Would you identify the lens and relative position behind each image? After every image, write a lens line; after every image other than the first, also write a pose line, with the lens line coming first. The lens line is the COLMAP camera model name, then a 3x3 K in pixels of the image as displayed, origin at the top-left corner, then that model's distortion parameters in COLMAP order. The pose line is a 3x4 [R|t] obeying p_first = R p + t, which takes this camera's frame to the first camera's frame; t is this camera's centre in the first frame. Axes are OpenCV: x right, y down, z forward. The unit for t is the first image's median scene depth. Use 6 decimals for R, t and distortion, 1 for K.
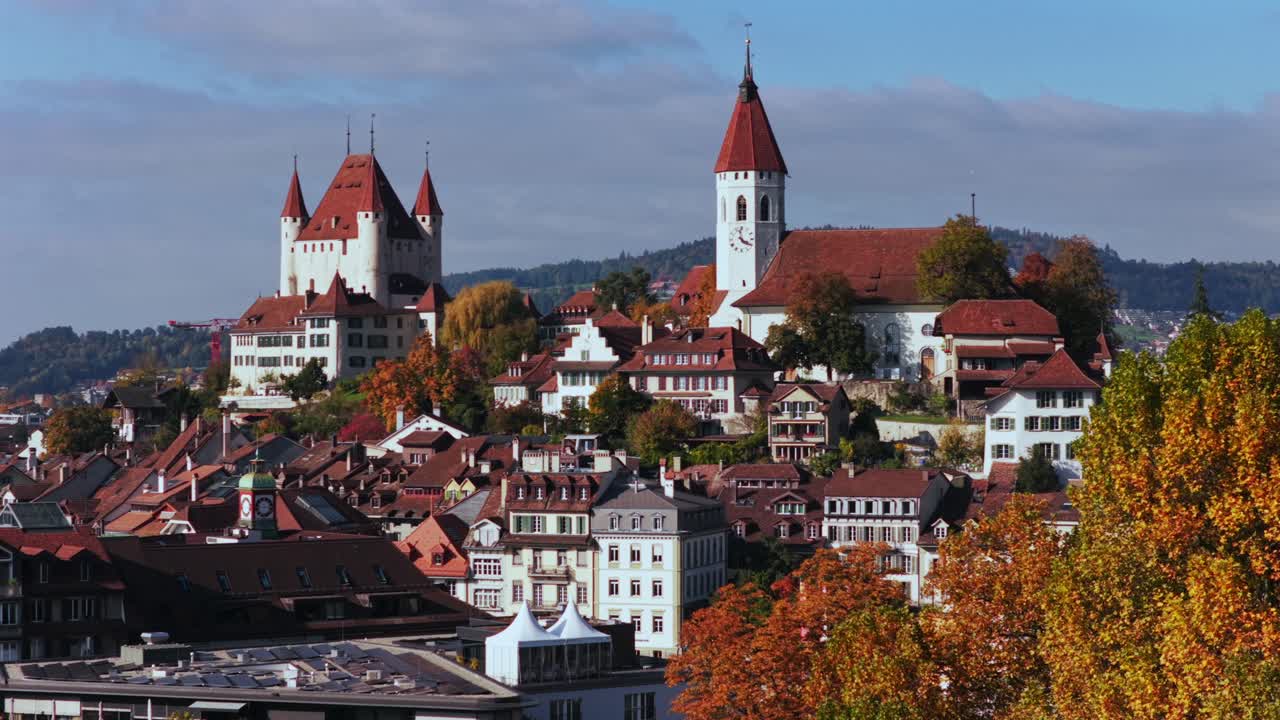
lens RADIAL K [[2776.6, 0, 640.0], [0, 2776.6, 360.1], [0, 0, 1]] dist [-0.134791, 0.000000]
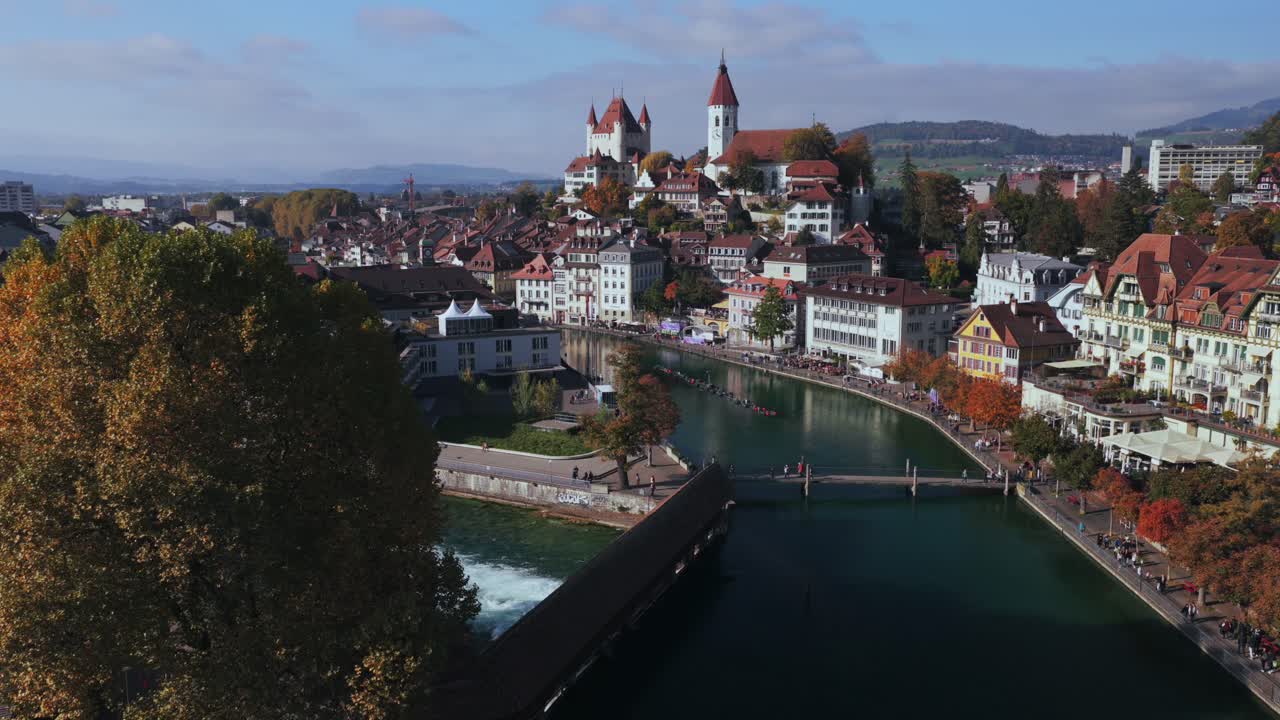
lens RADIAL K [[1065.8, 0, 639.9], [0, 1065.8, 358.4], [0, 0, 1]] dist [-0.017981, -0.001874]
pose [[0.983410, 0.029170, -0.179037, 0.152628], [0.001512, 0.985634, 0.168891, -0.009302], [0.181391, -0.166360, 0.969238, 0.078350]]
